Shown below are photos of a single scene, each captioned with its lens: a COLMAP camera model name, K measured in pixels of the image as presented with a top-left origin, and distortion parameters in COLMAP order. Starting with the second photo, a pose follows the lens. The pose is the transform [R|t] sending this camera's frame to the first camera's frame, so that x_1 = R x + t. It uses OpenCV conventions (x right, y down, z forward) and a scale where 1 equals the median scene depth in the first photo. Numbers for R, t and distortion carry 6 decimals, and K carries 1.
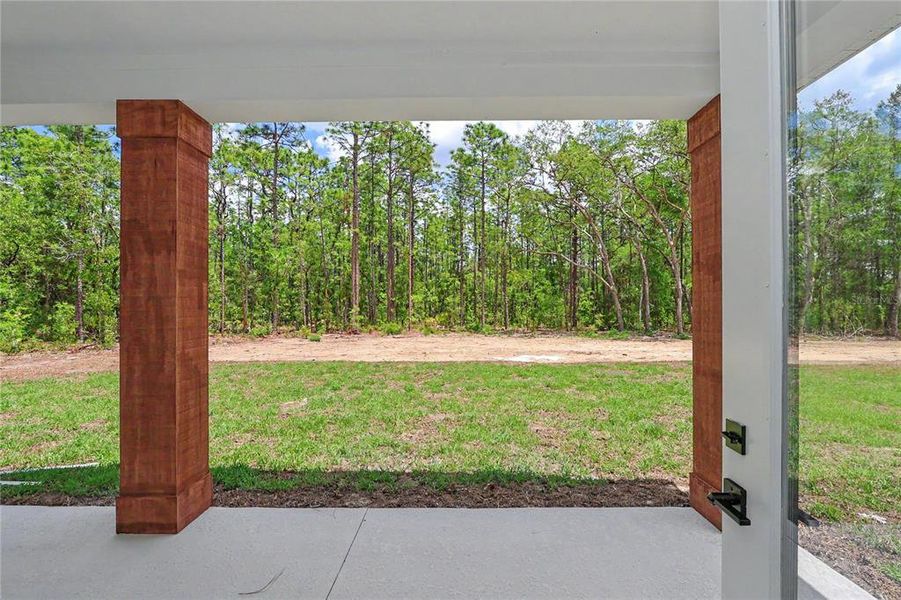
lens RADIAL K [[425.4, 0, 452.8], [0, 425.4, 309.3], [0, 0, 1]] dist [-0.015848, -0.000019]
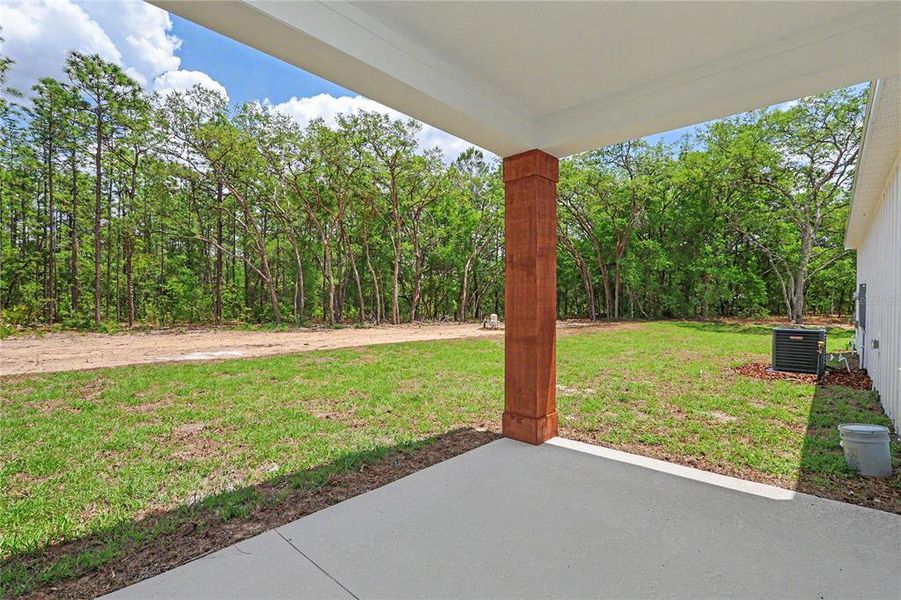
lens RADIAL K [[417.8, 0, 451.6], [0, 417.8, 304.5], [0, 0, 1]] dist [-0.009038, 0.000206]
pose [[0.672347, 0.003826, 0.740226, -0.057624], [-0.005667, 0.999984, -0.000021, 0.003216], [-0.740214, -0.004181, 0.672358, 0.020683]]
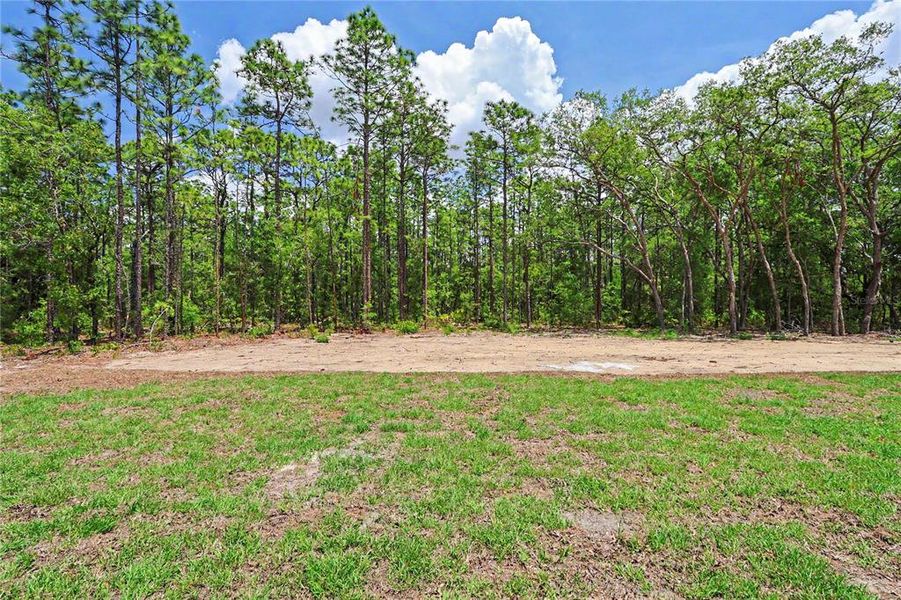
lens RADIAL K [[417.8, 0, 451.6], [0, 417.8, 304.5], [0, 0, 1]] dist [-0.009038, 0.000206]
pose [[0.999962, -0.001686, -0.008577, -0.038600], [0.001667, 0.999996, -0.002203, 0.000198], [0.008580, 0.002189, 0.999961, 0.106764]]
